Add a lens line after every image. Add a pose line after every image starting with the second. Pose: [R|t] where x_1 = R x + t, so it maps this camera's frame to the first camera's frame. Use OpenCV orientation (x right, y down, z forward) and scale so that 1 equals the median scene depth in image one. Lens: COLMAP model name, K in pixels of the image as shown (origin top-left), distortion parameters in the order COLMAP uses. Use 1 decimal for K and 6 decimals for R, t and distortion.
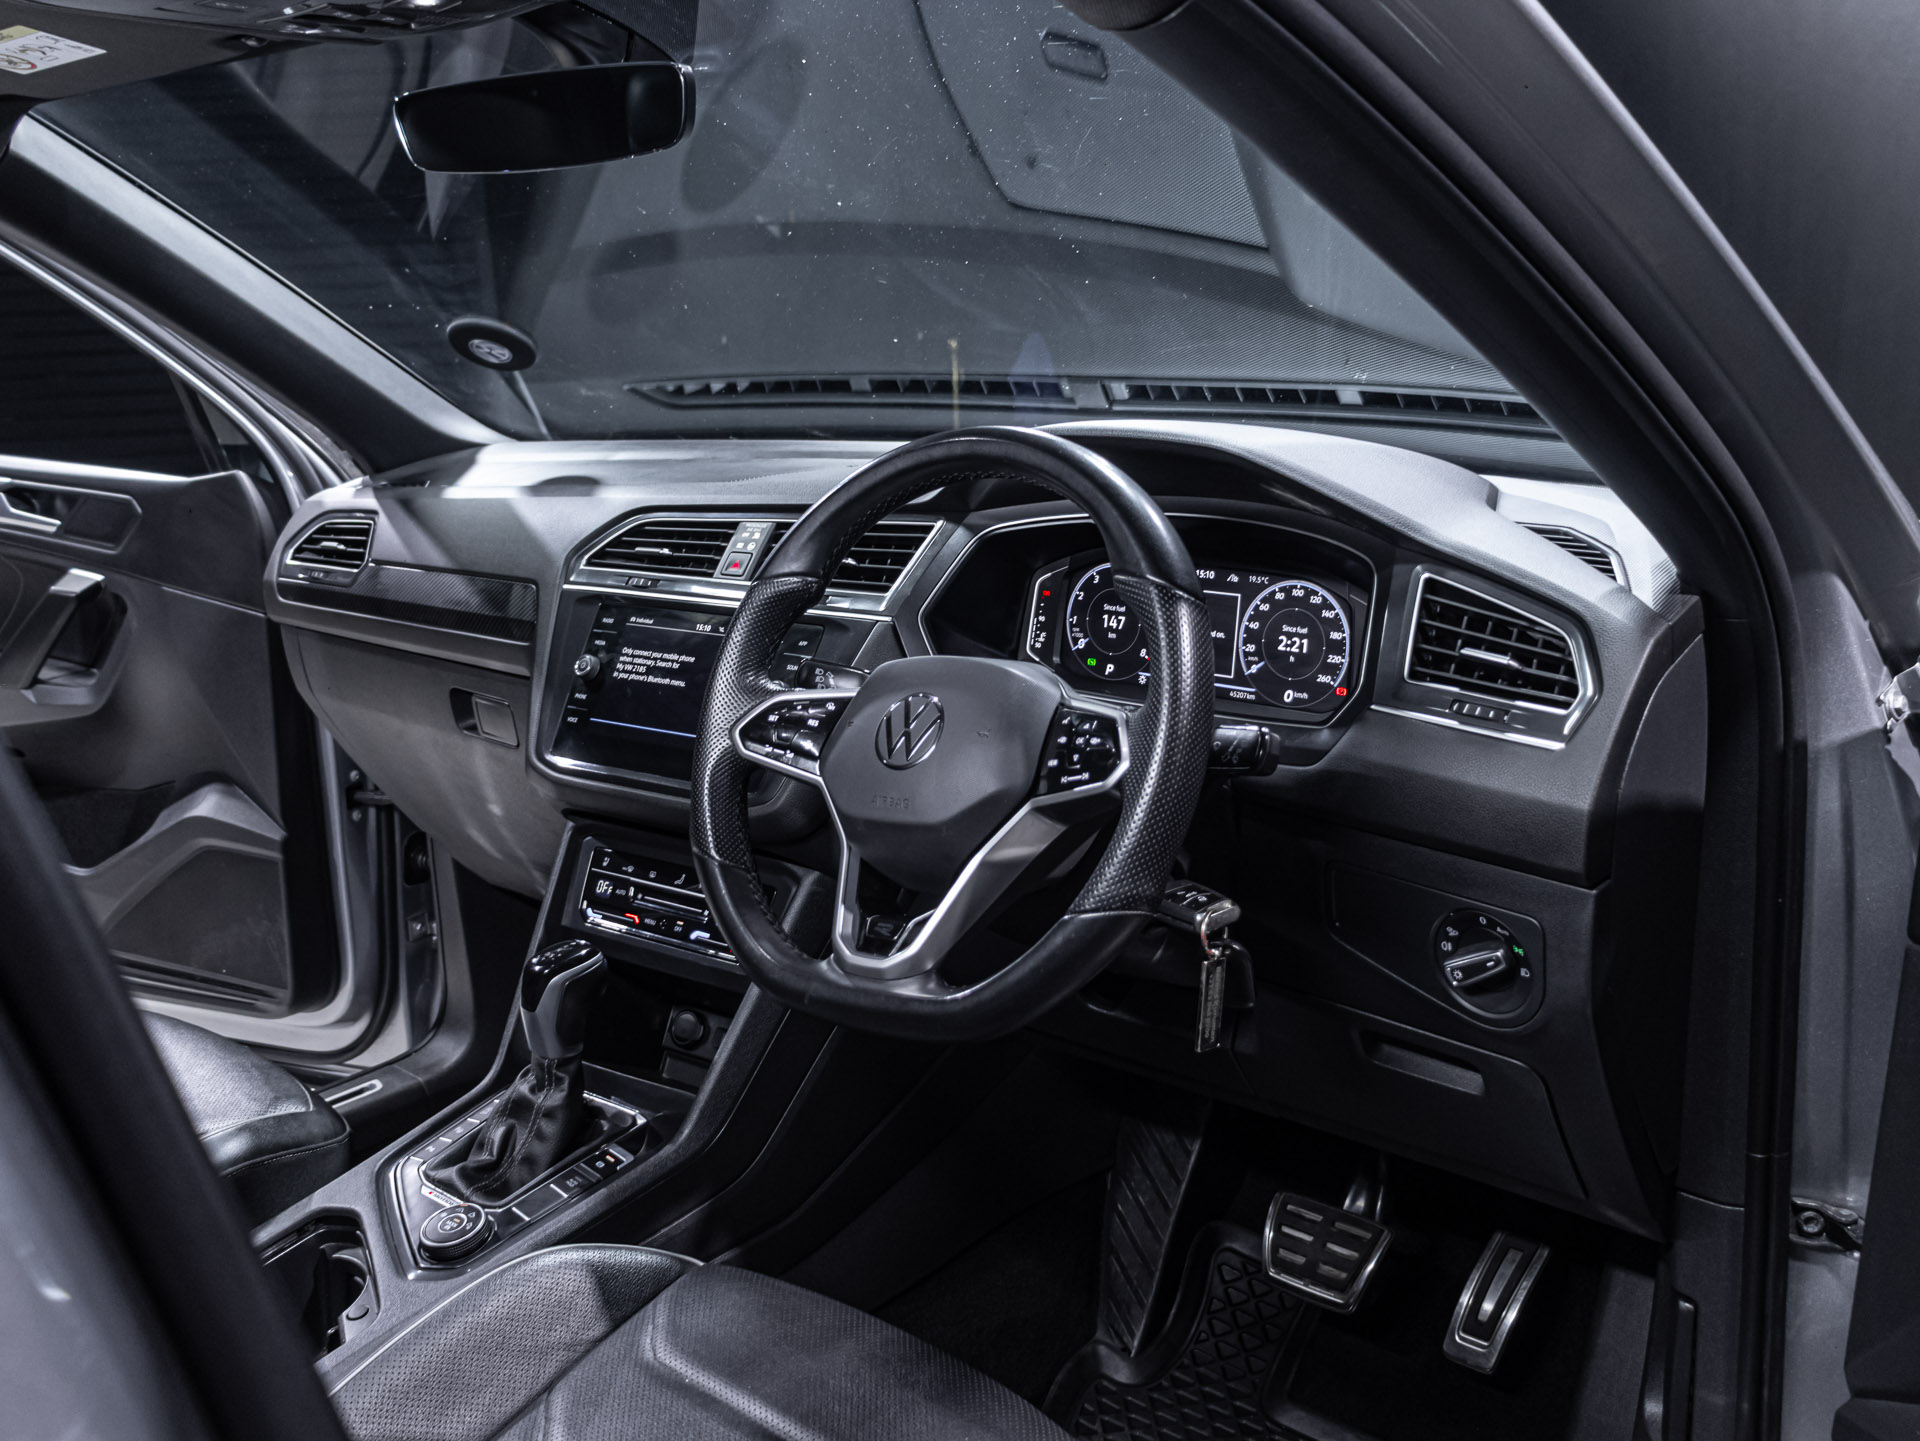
lens RADIAL K [[1716.1, 0, 949.4], [0, 1716.1, 744.4], [0, 0, 1]] dist [0.009039, -0.002774]
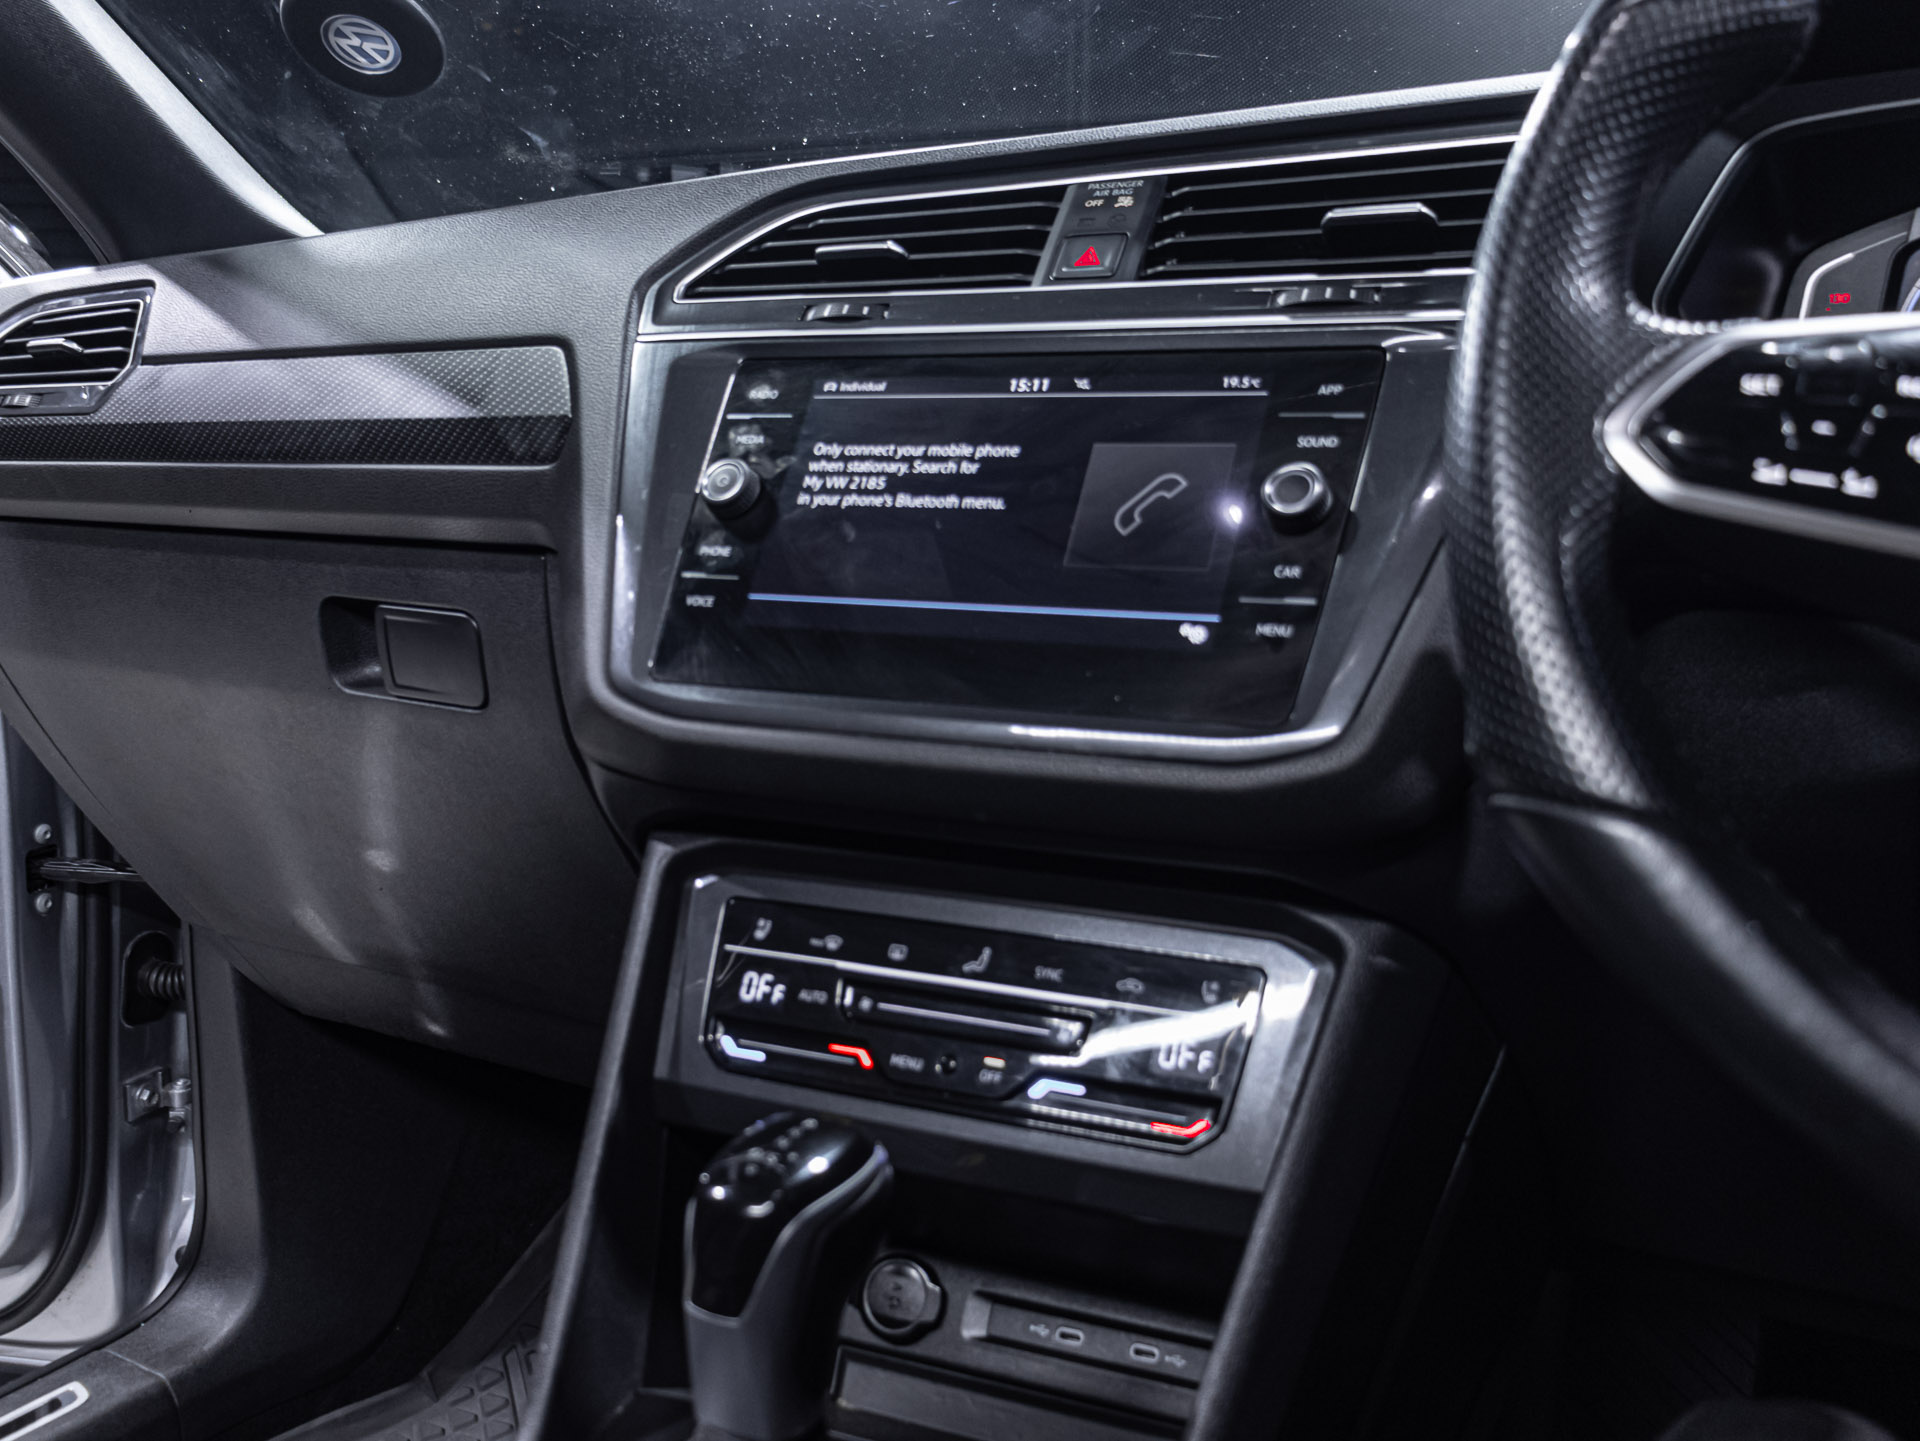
lens RADIAL K [[1716.1, 0, 961.2], [0, 1716.1, 725.0], [0, 0, 1]] dist [0.009039, -0.002774]
pose [[0.979893, 0.004726, 0.199468, -0.229474], [0.013340, 0.995931, -0.089125, 0.054084], [-0.199078, 0.089994, 0.975843, 0.534837]]
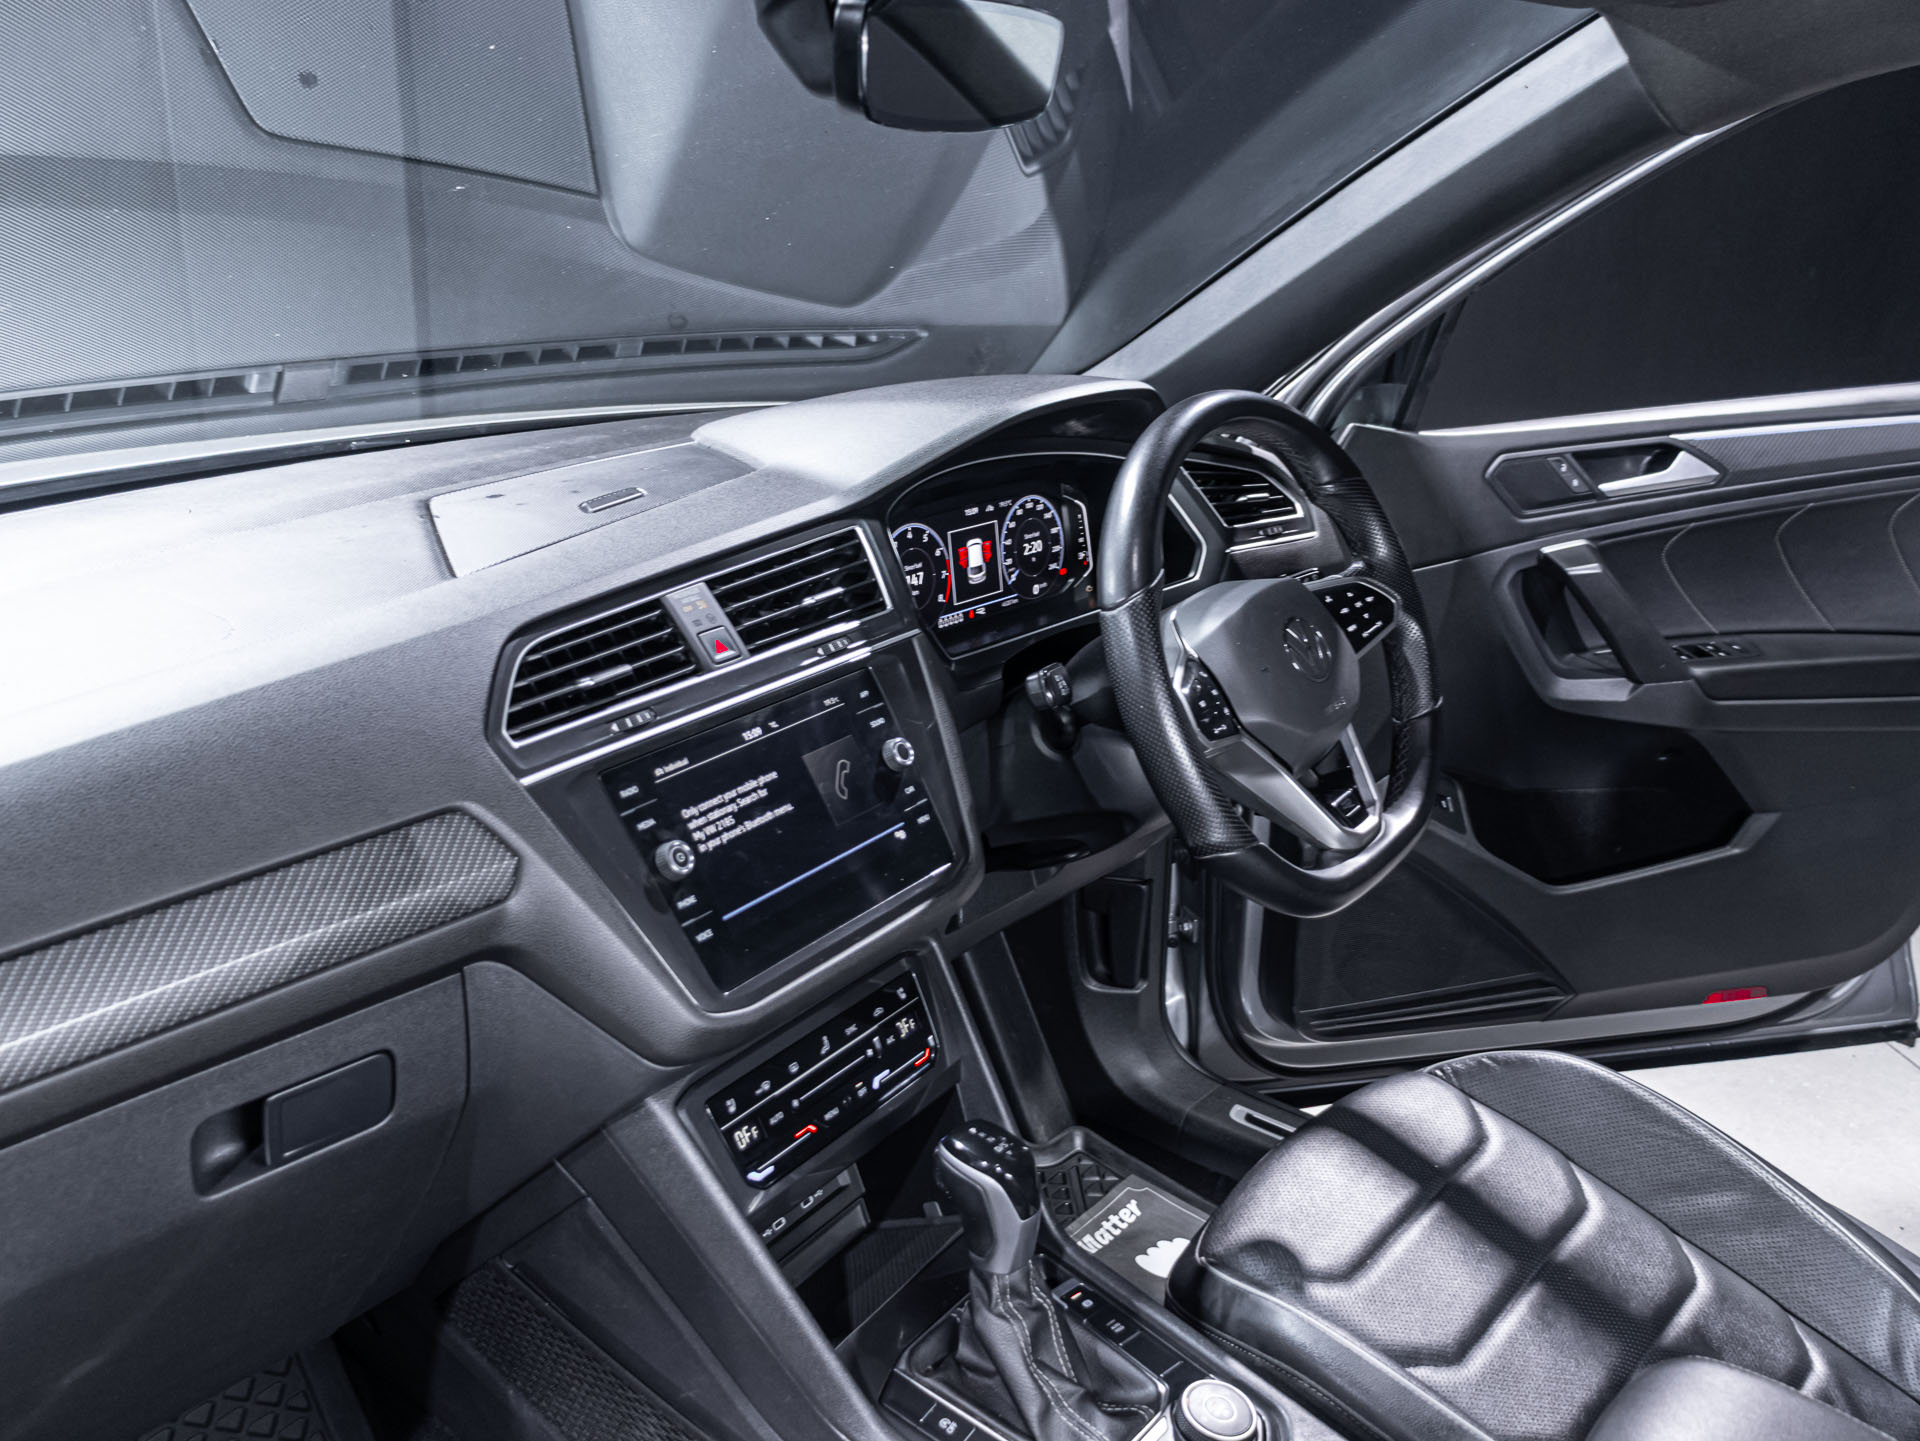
lens RADIAL K [[1716.1, 0, 927.1], [0, 1716.1, 750.9], [0, 0, 1]] dist [0.009039, -0.002774]
pose [[-0.024199, -0.314357, 0.948996, -0.792492], [0.237933, 0.920185, 0.310881, -0.254765], [-0.970980, 0.233320, 0.052529, 0.820471]]
